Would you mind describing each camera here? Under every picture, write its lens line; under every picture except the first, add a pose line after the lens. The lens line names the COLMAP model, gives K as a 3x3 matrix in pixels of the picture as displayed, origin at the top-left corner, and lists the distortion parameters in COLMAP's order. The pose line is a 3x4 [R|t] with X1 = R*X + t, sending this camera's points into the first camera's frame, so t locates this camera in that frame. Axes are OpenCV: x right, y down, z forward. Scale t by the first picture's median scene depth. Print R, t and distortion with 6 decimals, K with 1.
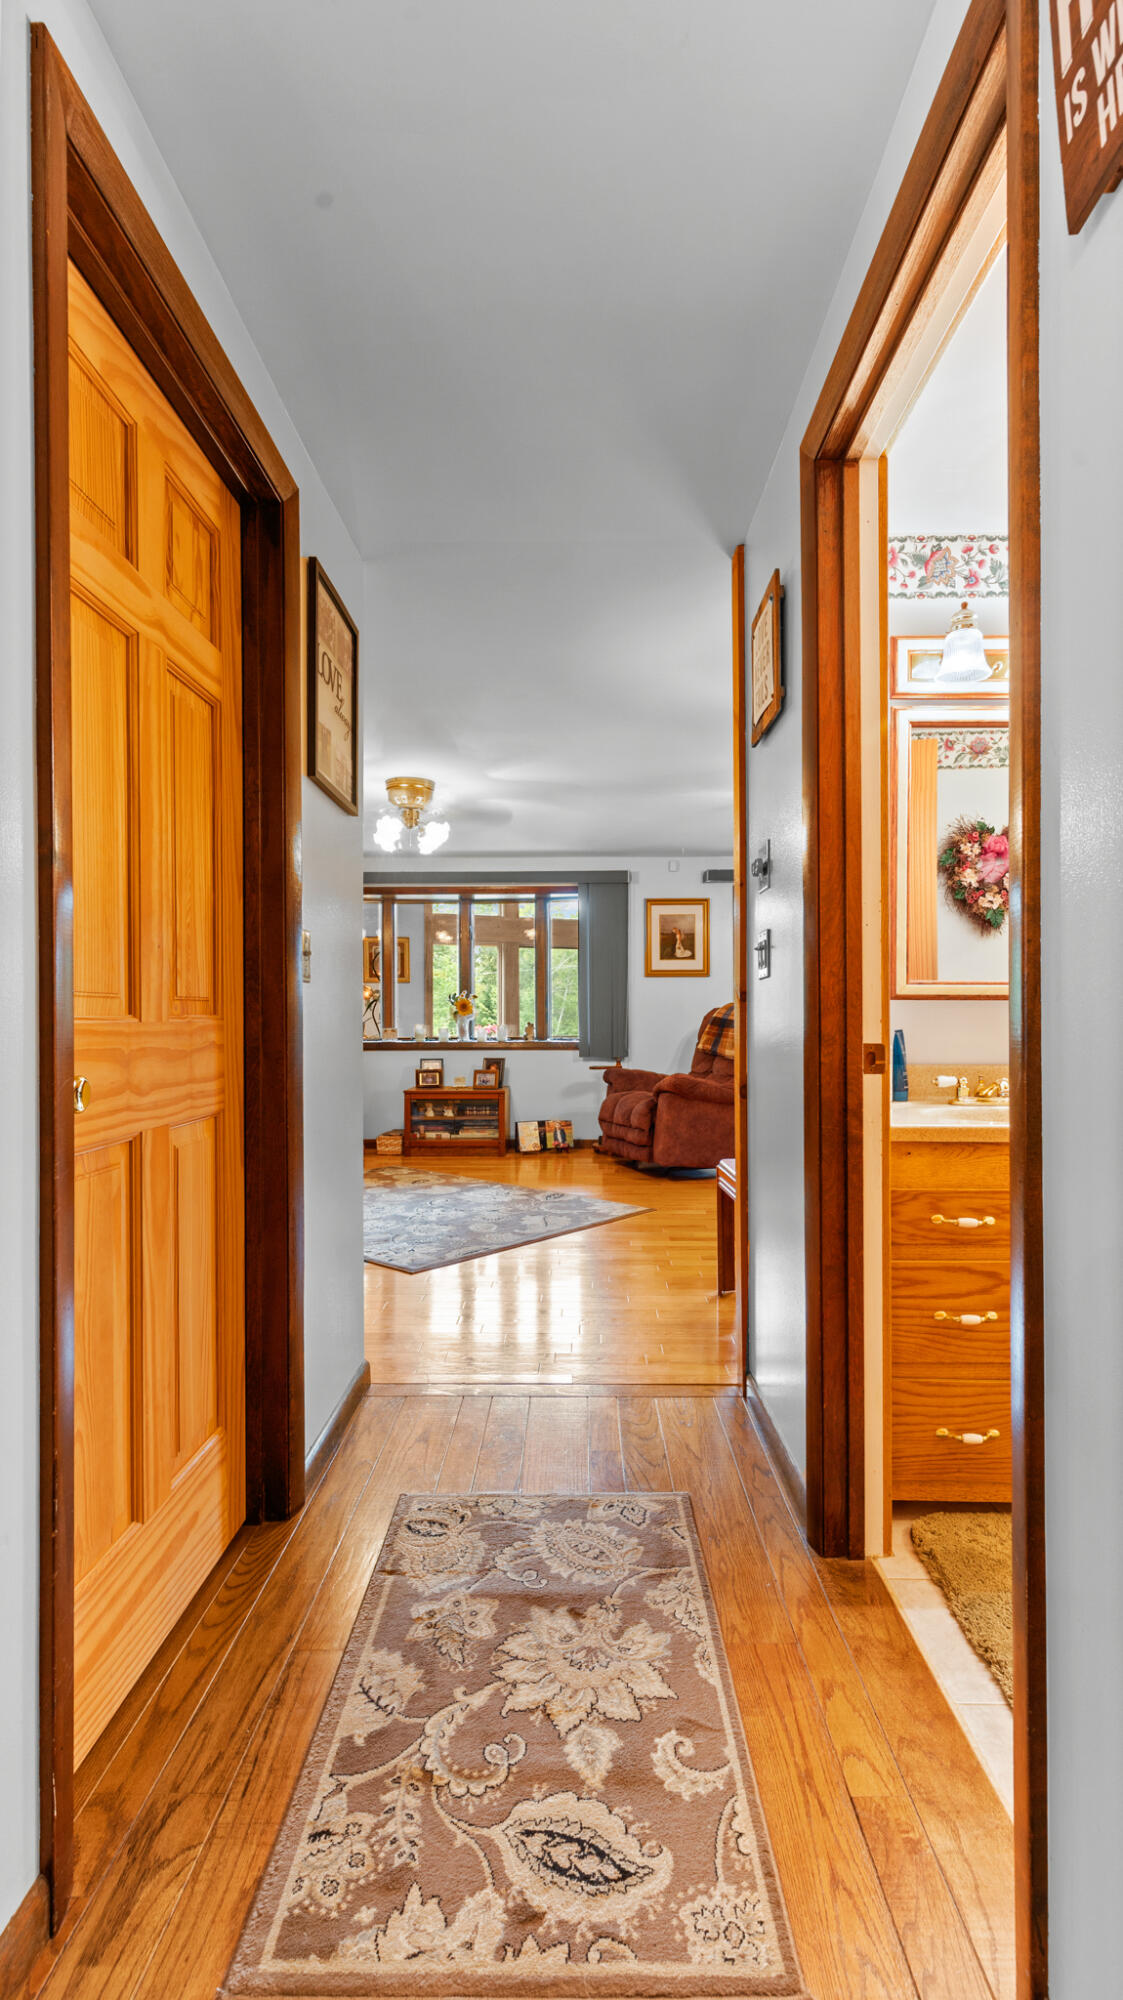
lens RADIAL K [[922.5, 0, 561.5], [0, 922.5, 1000.0], [0, 0, 1]] dist [0.001591, -0.000028]
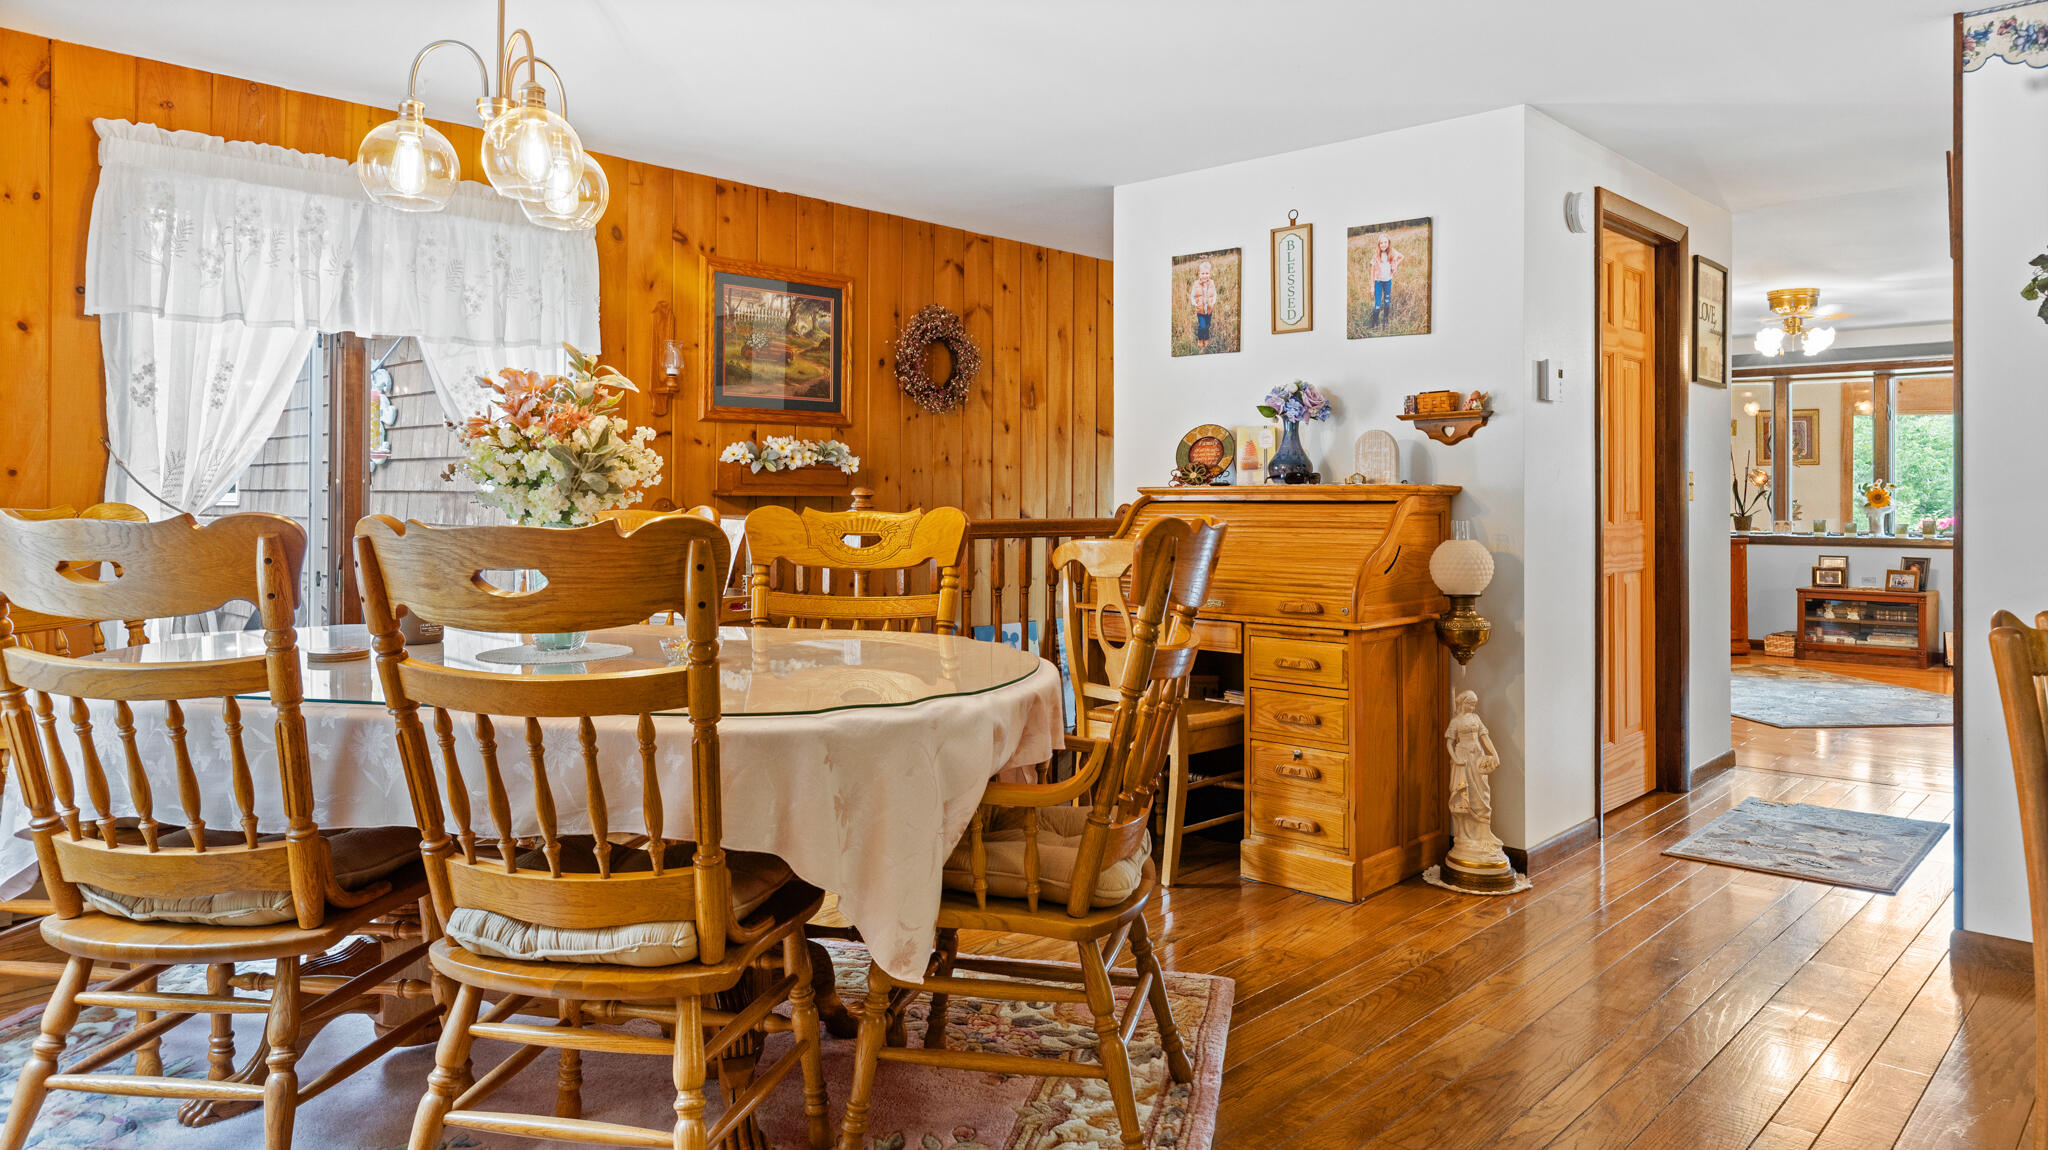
lens RADIAL K [[1341.3, 0, 1022.6], [0, 1341.3, 511.2], [0, 0, 1]] dist [-0.004262, -0.000255]
pose [[0.748549, 0.011004, -0.662989, 0.140129], [0.009733, 0.999572, 0.027579, -0.024942], [0.663008, -0.027097, 0.748121, -0.531284]]
